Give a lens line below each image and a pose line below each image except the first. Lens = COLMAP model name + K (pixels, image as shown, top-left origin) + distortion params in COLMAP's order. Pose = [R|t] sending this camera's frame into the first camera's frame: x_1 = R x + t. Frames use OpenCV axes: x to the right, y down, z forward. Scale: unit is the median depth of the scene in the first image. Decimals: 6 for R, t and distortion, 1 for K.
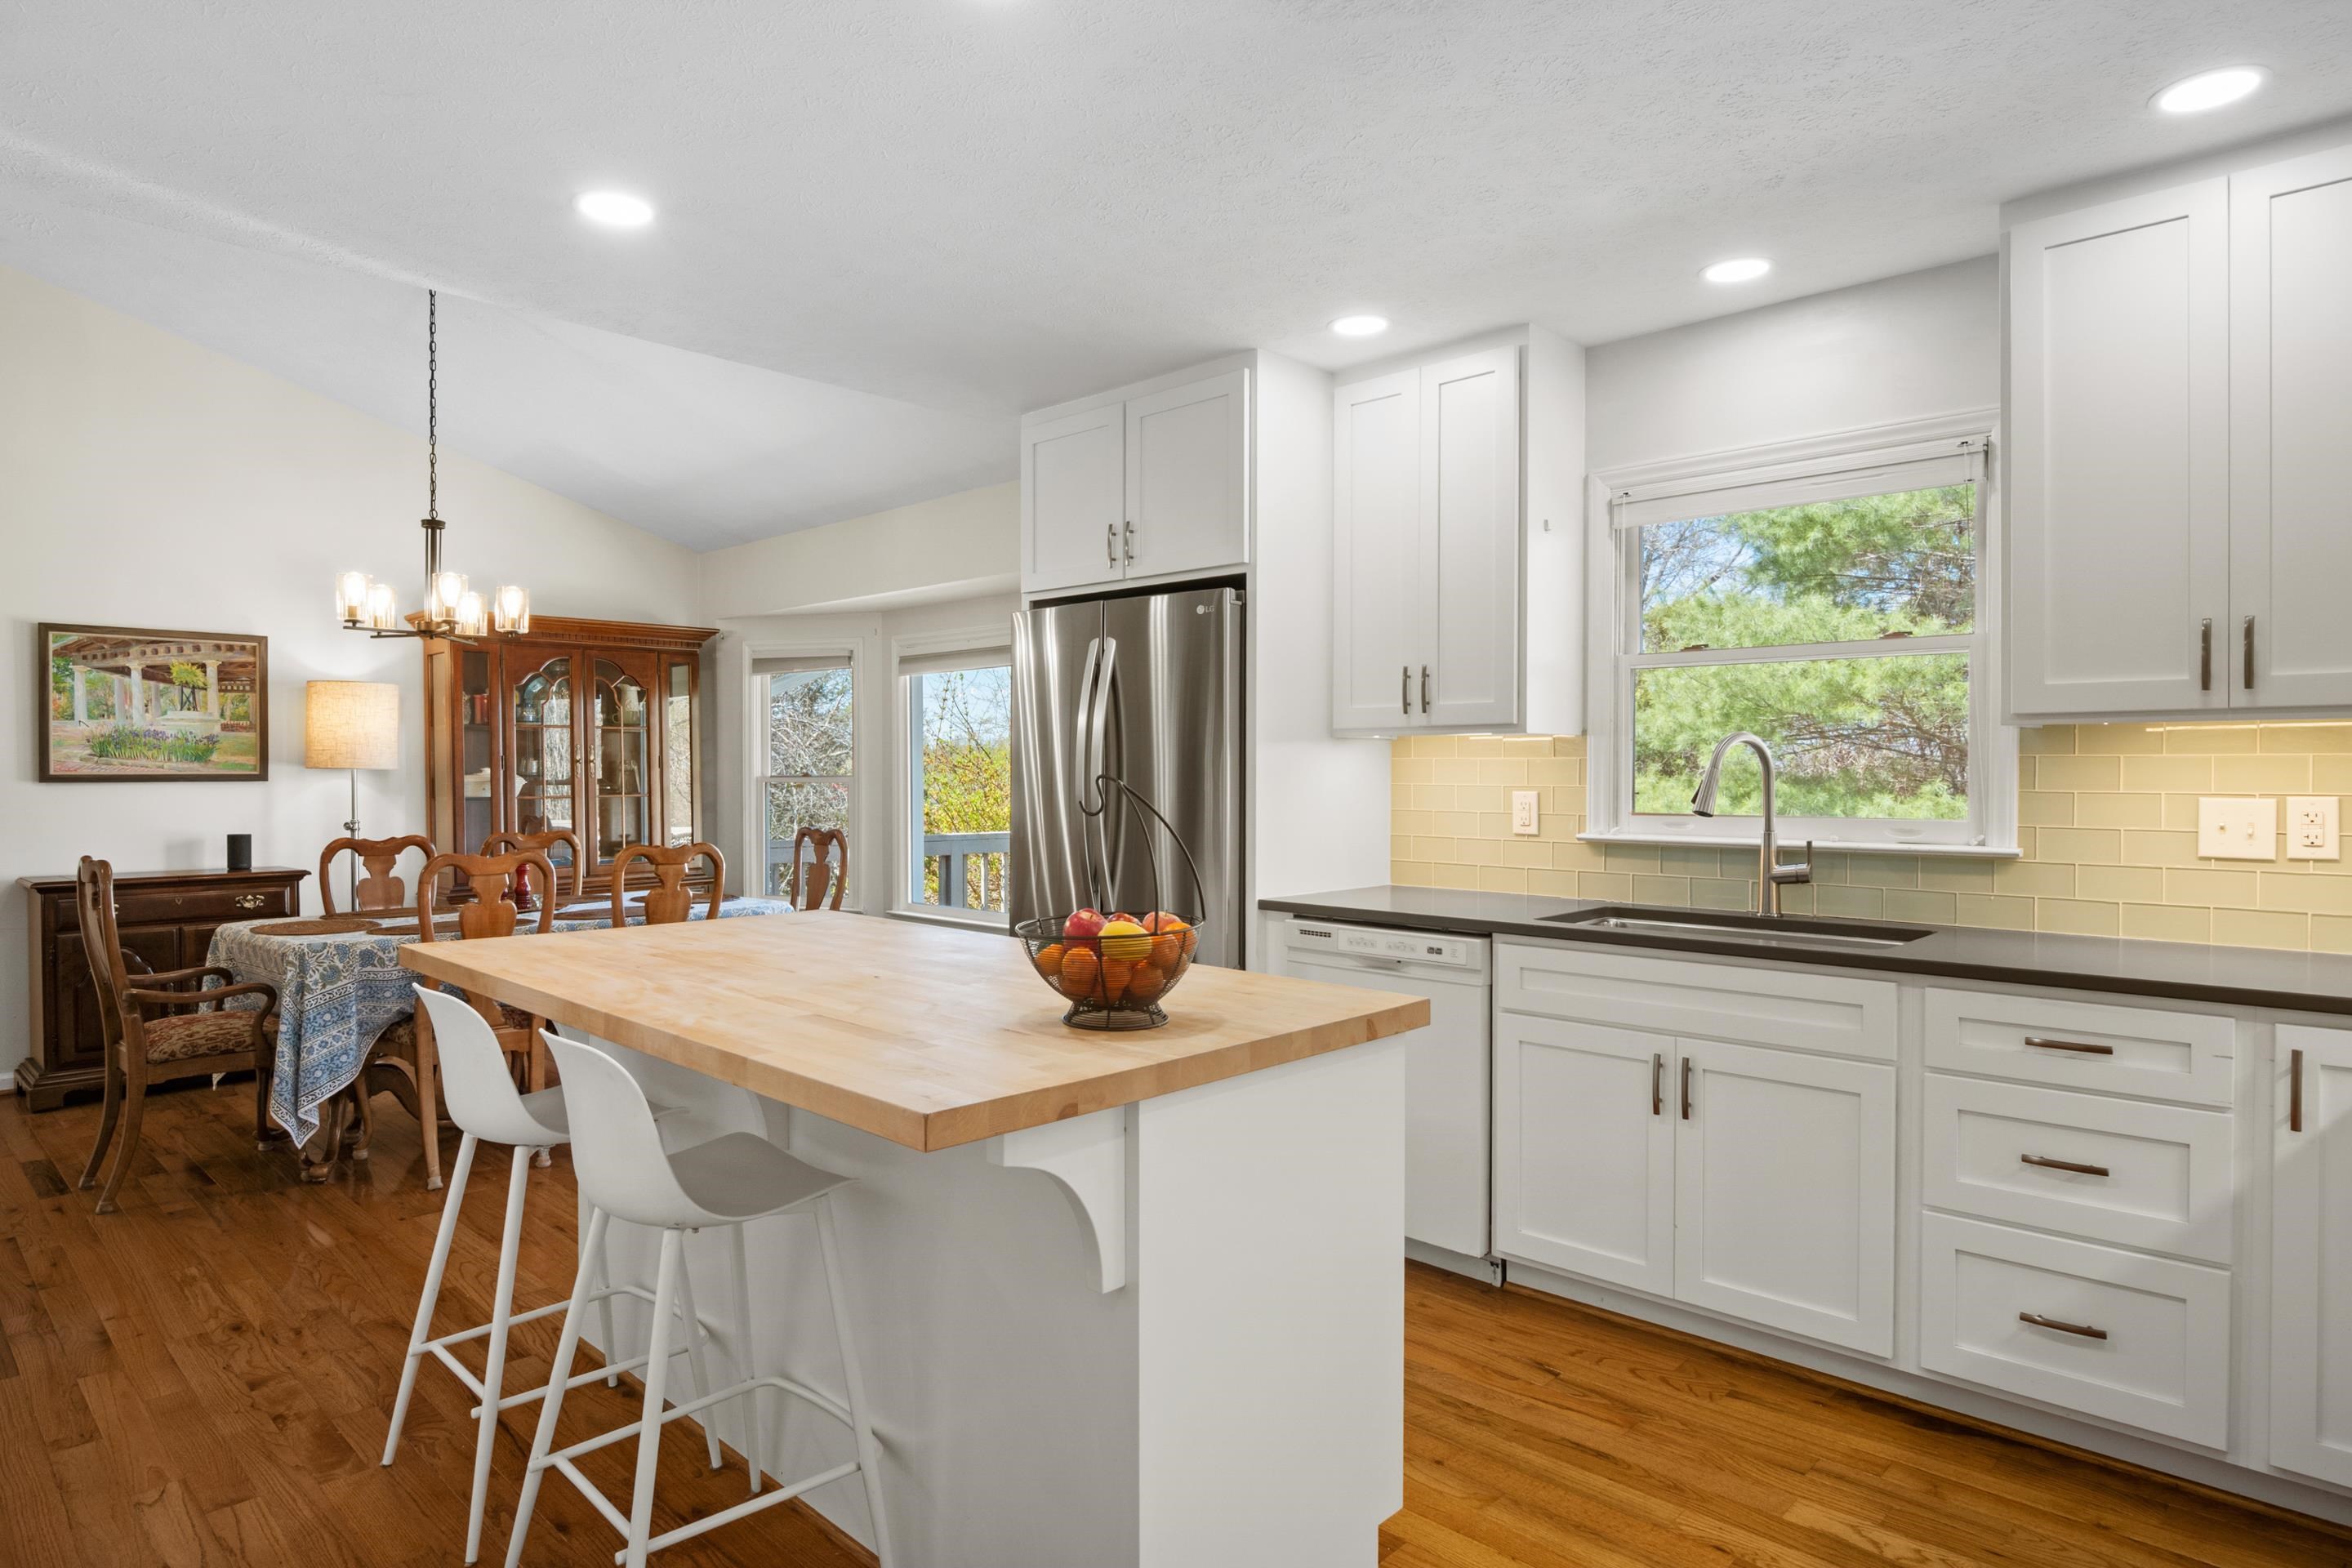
lens RADIAL K [[1343.3, 0, 1154.5], [0, 1343.3, 783.0], [0, 0, 1]] dist [-0.002603, -0.004422]
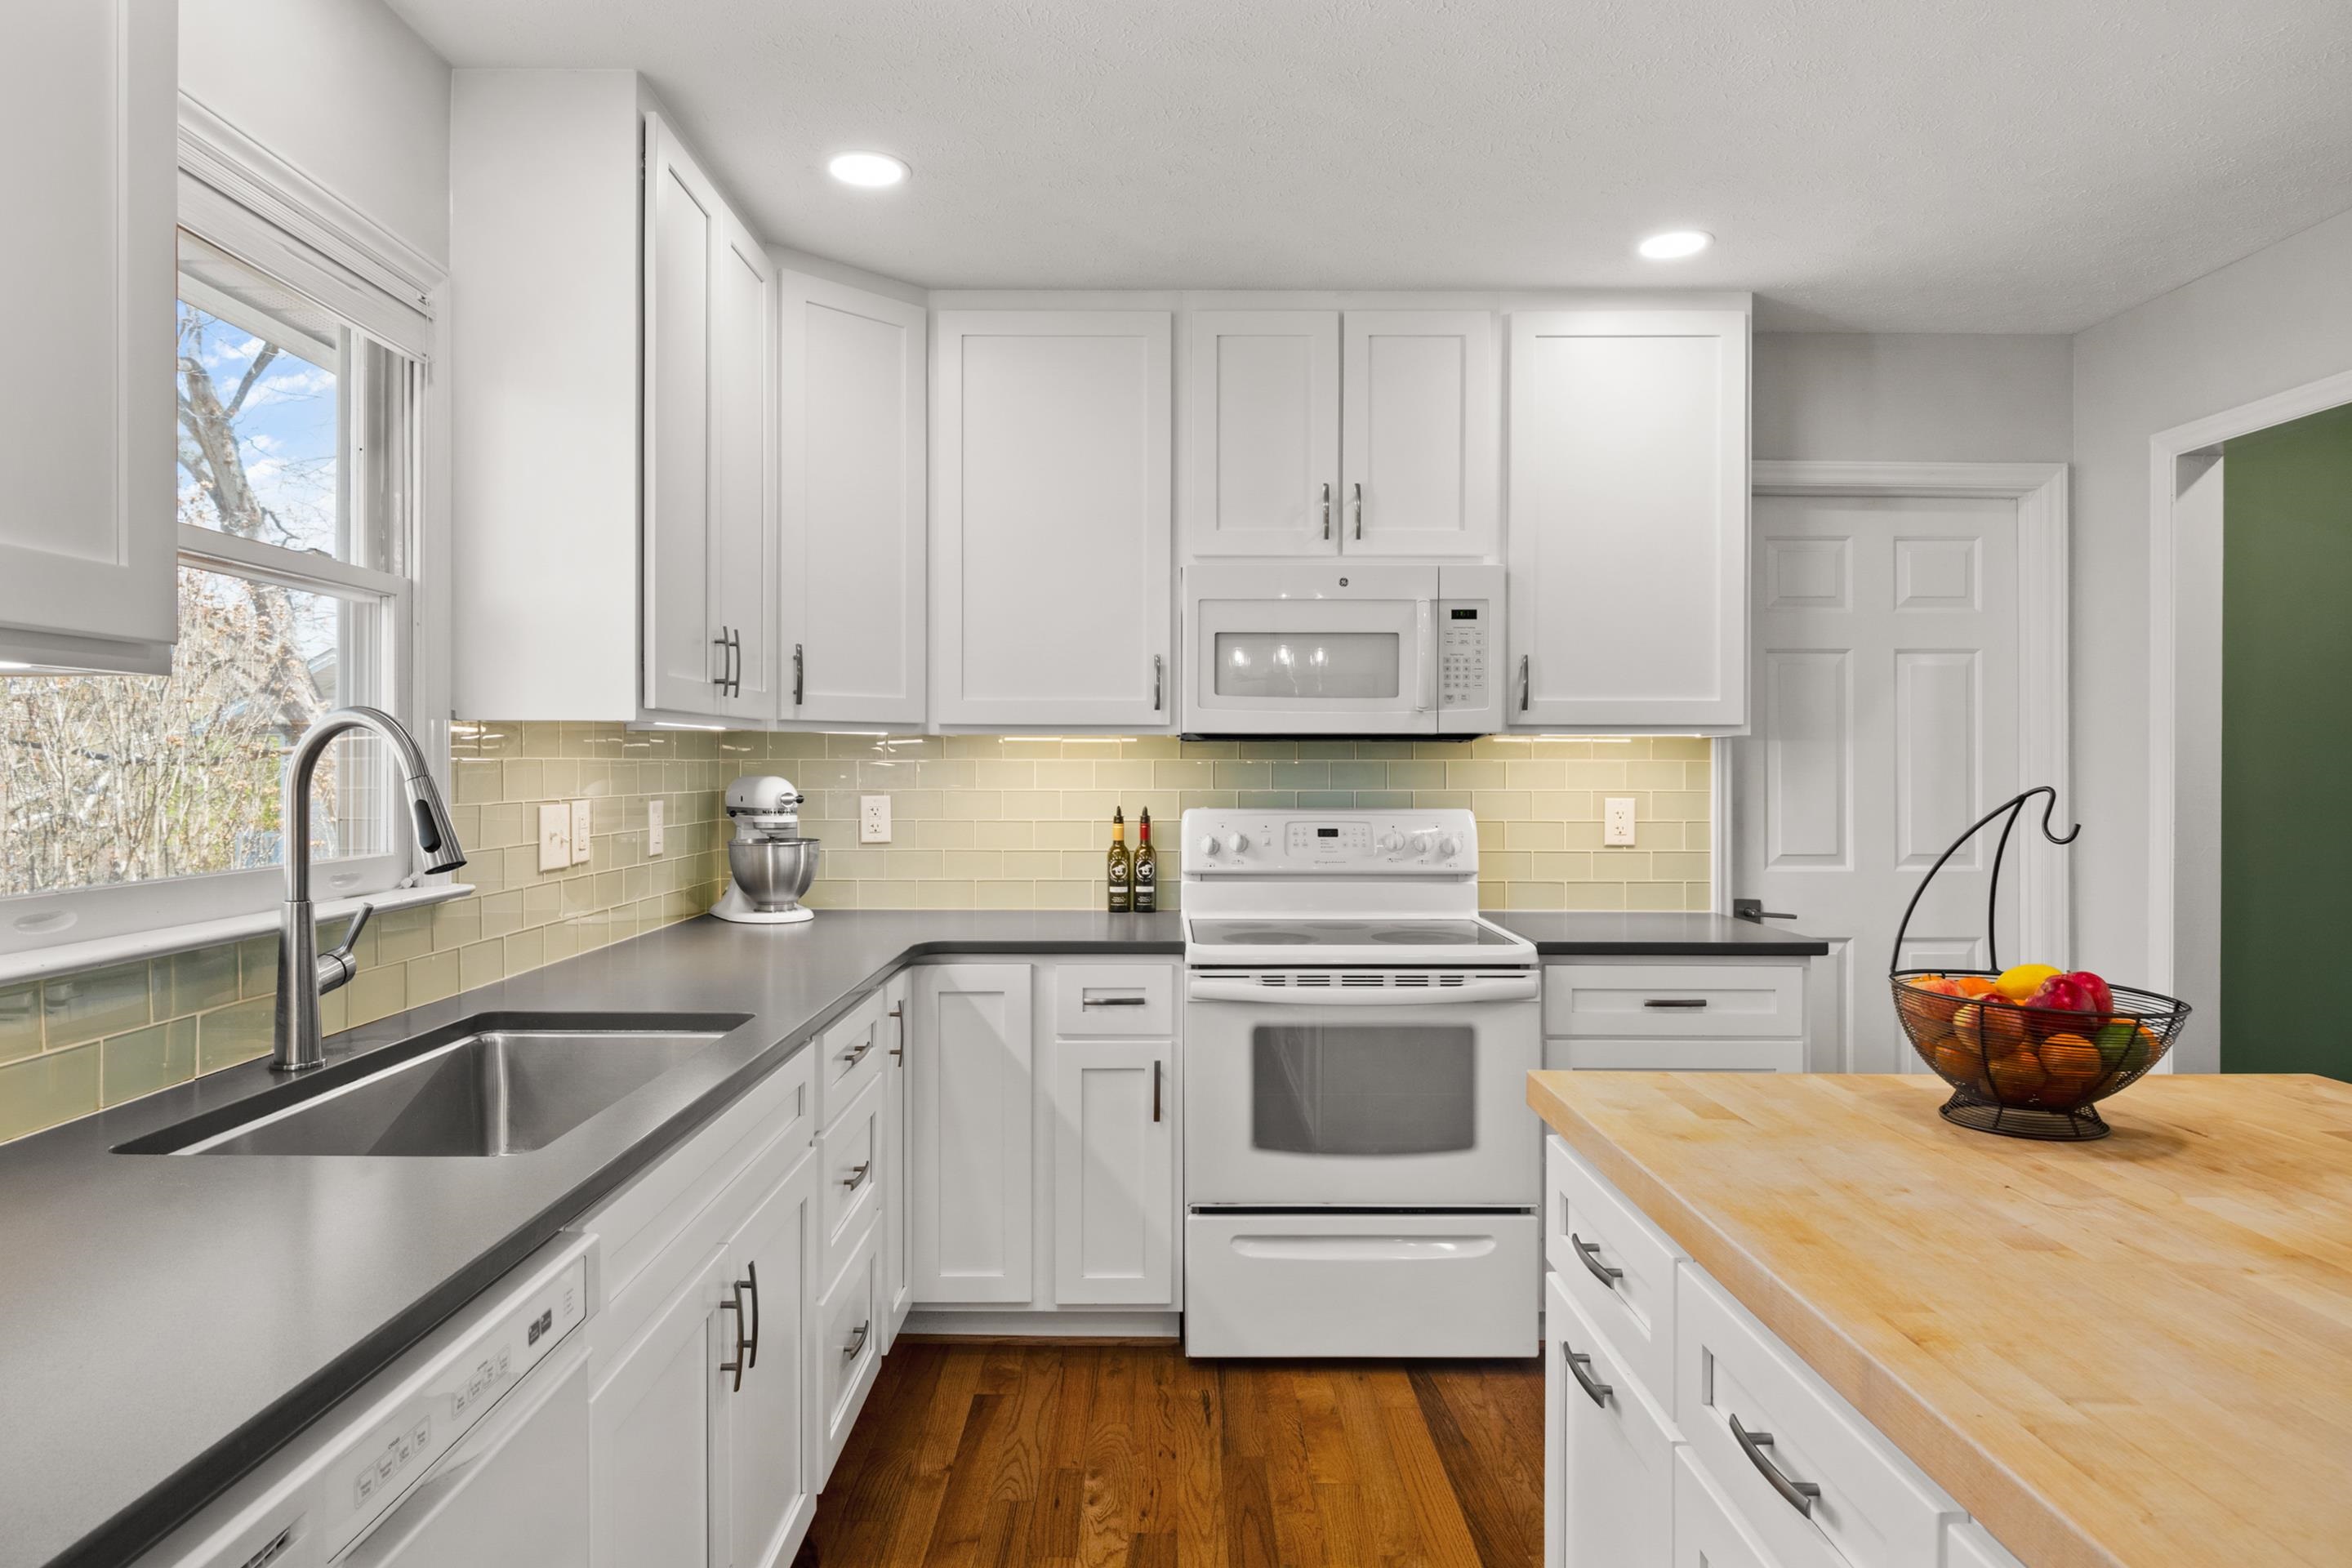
lens RADIAL K [[1372.6, 0, 1152.8], [0, 1372.6, 762.6], [0, 0, 1]] dist [0.000577, -0.001661]
pose [[-0.696116, 0.001840, 0.717927, -0.092643], [0.008427, 0.999949, 0.005608, -0.010531], [-0.717880, 0.009953, -0.696095, 0.723764]]
